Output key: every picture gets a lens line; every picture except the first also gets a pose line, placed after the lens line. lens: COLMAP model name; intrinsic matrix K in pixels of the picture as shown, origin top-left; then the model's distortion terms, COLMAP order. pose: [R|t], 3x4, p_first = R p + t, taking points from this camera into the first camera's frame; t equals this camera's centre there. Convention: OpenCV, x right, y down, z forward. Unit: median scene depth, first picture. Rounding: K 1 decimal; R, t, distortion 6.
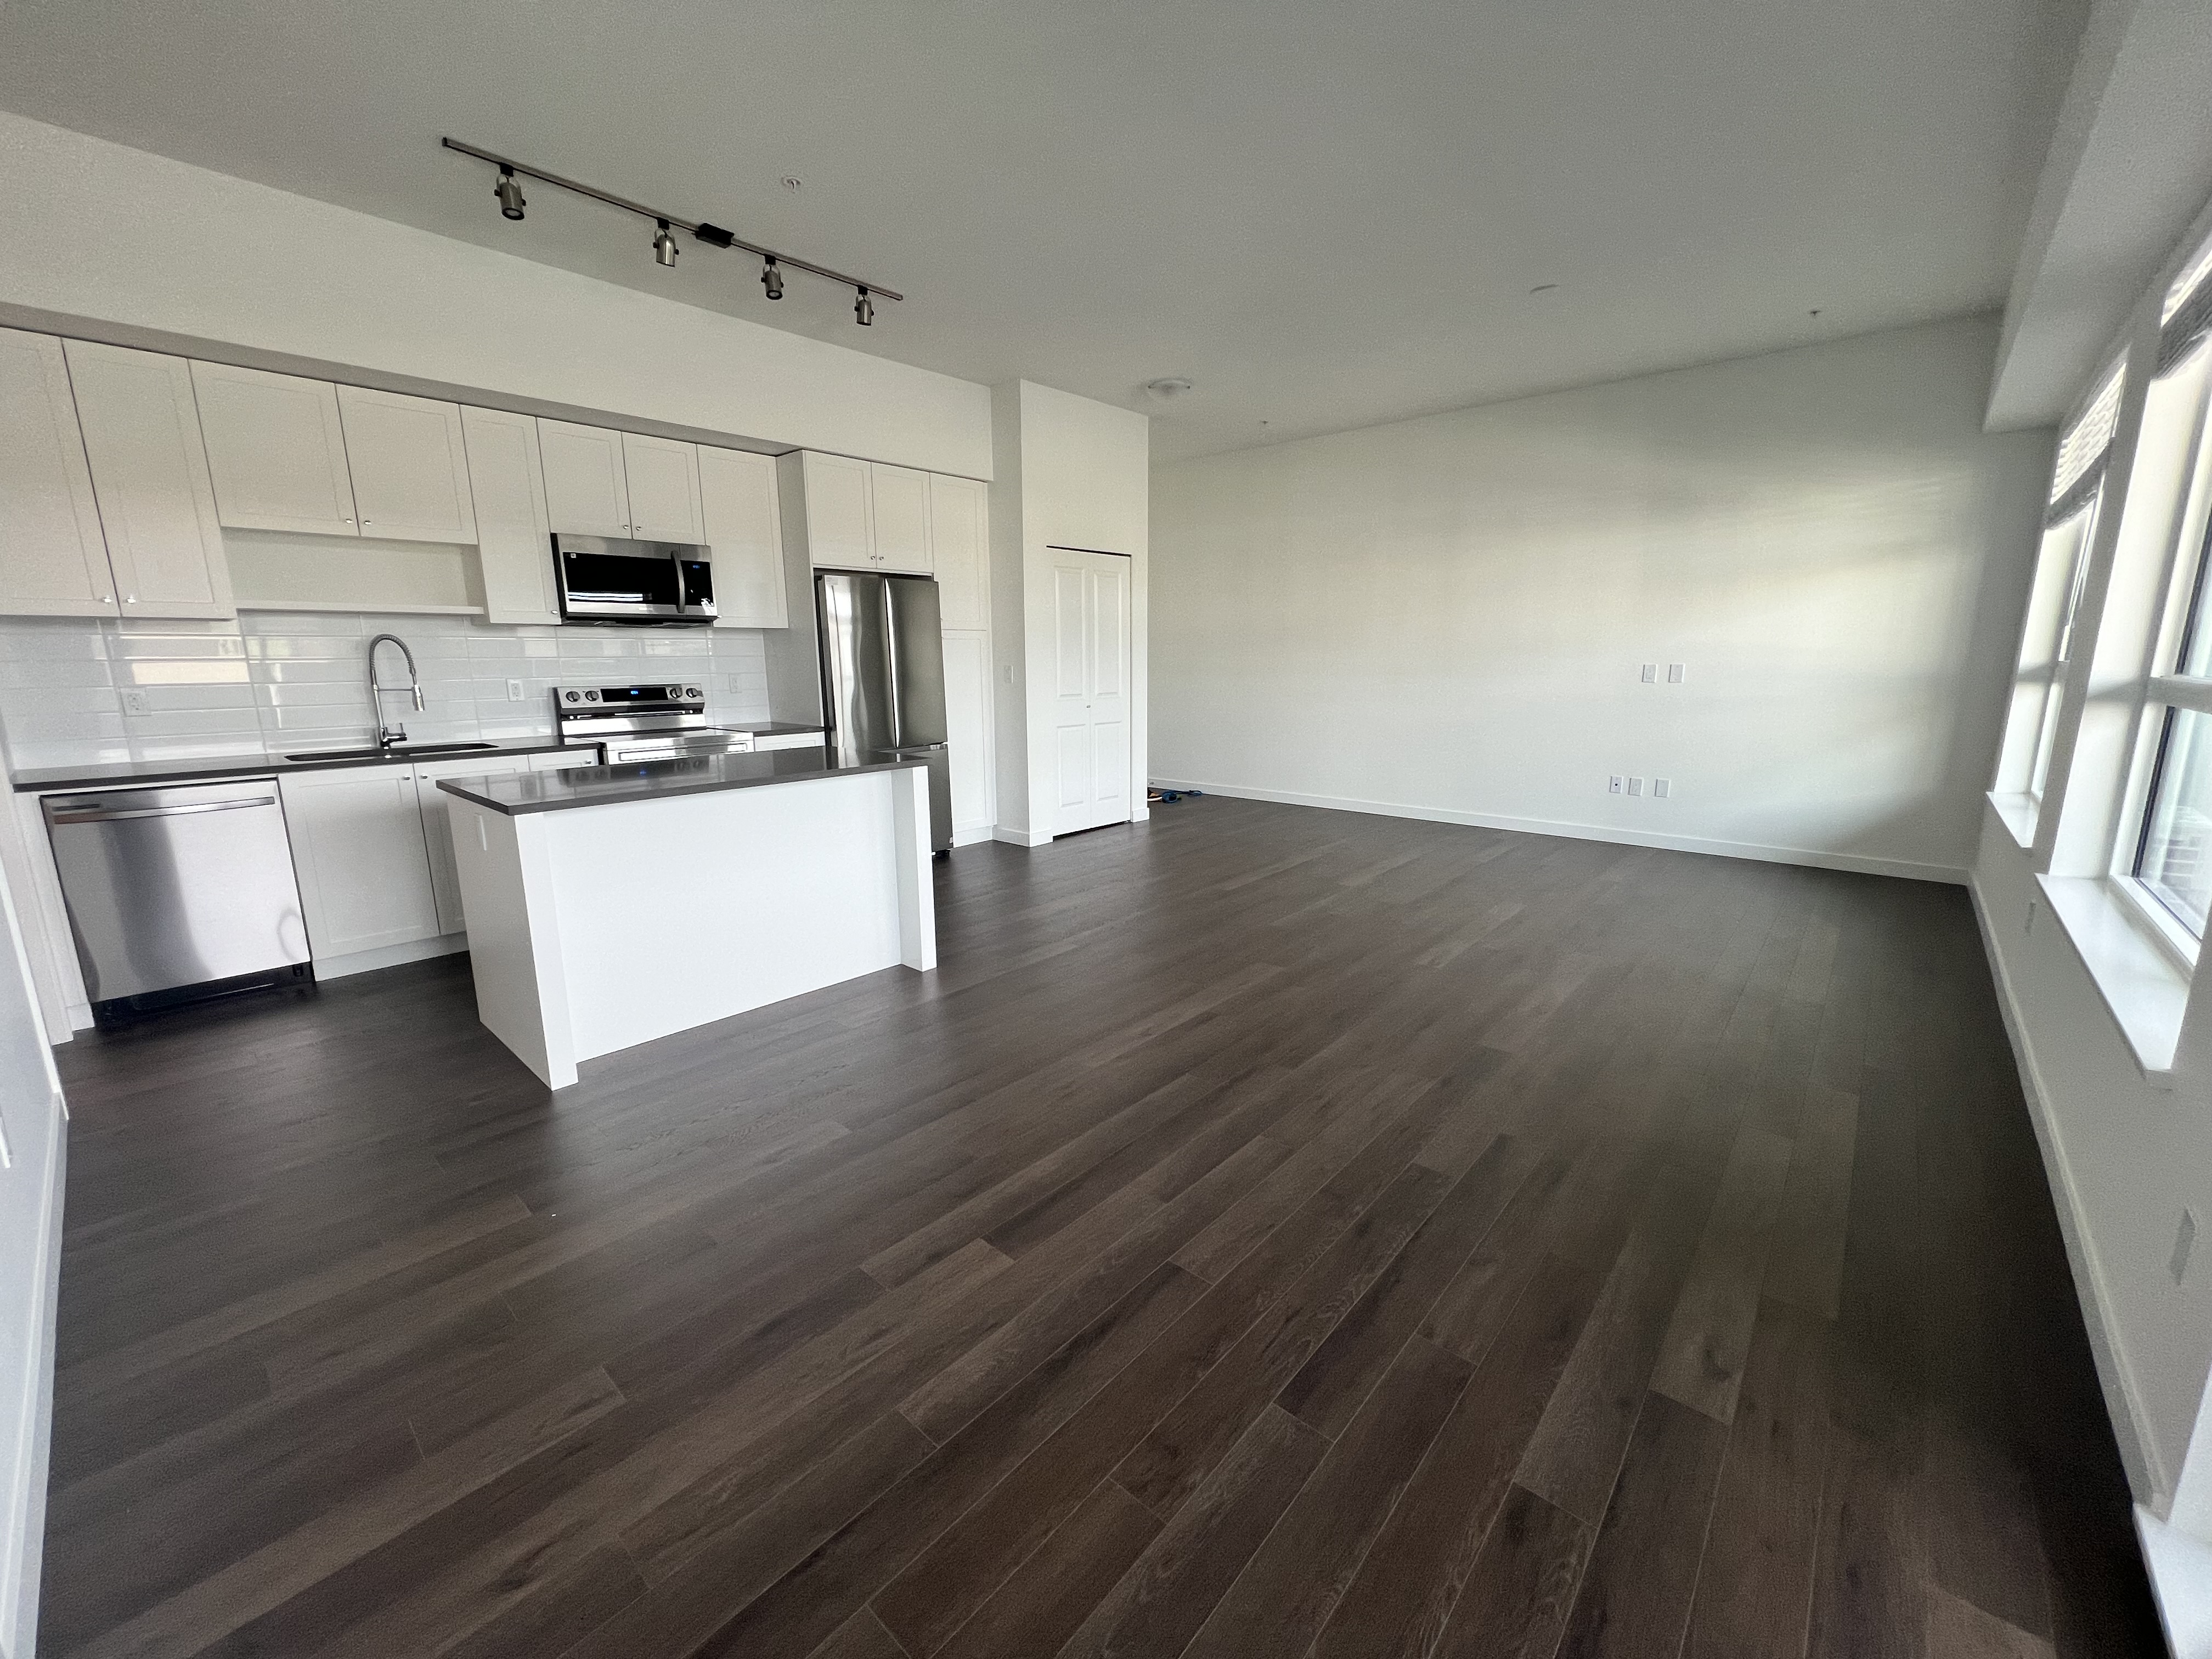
lens RADIAL K [[887.8, 0, 1107.1], [0, 887.8, 833.0], [0, 0, 1]] dist [-0.001229, 0.000203]
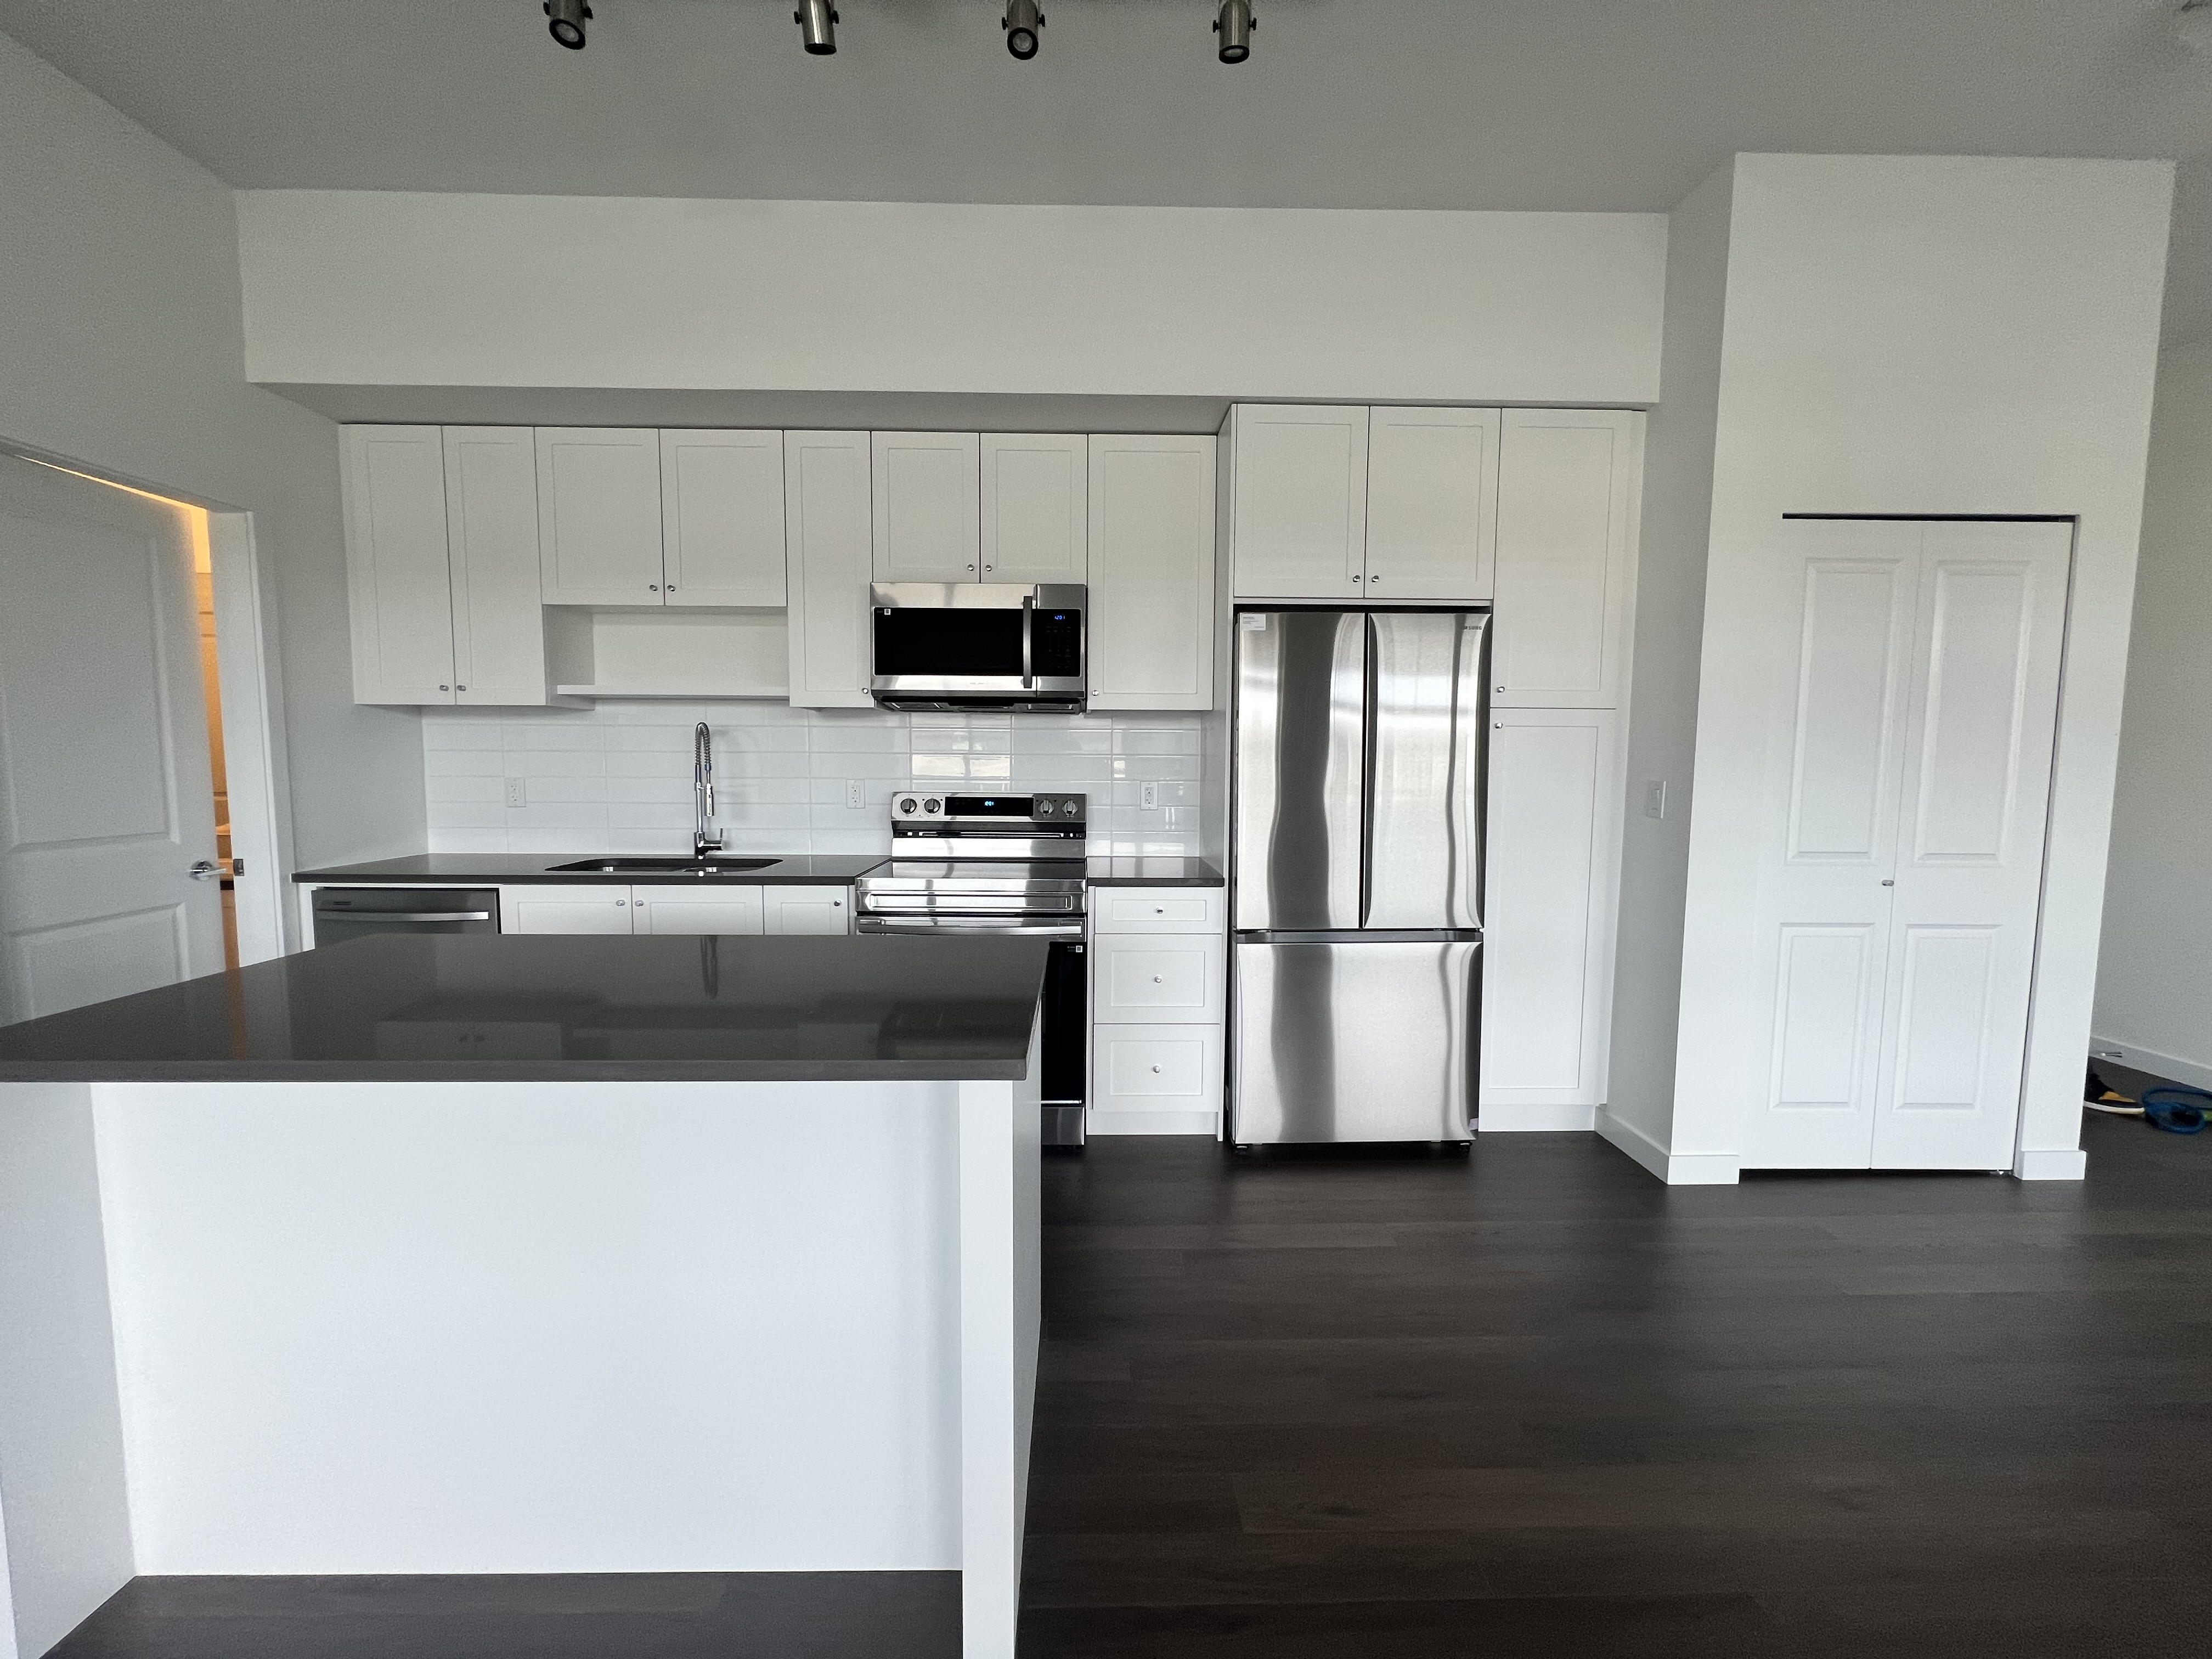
lens RADIAL K [[887.8, 0, 1107.1], [0, 887.8, 833.0], [0, 0, 1]] dist [-0.001229, 0.000203]
pose [[0.678678, 0.068300, -0.731253, 0.046329], [-0.154714, 0.986619, -0.051439, -0.117144], [0.717955, 0.148046, 0.680164, 0.609964]]
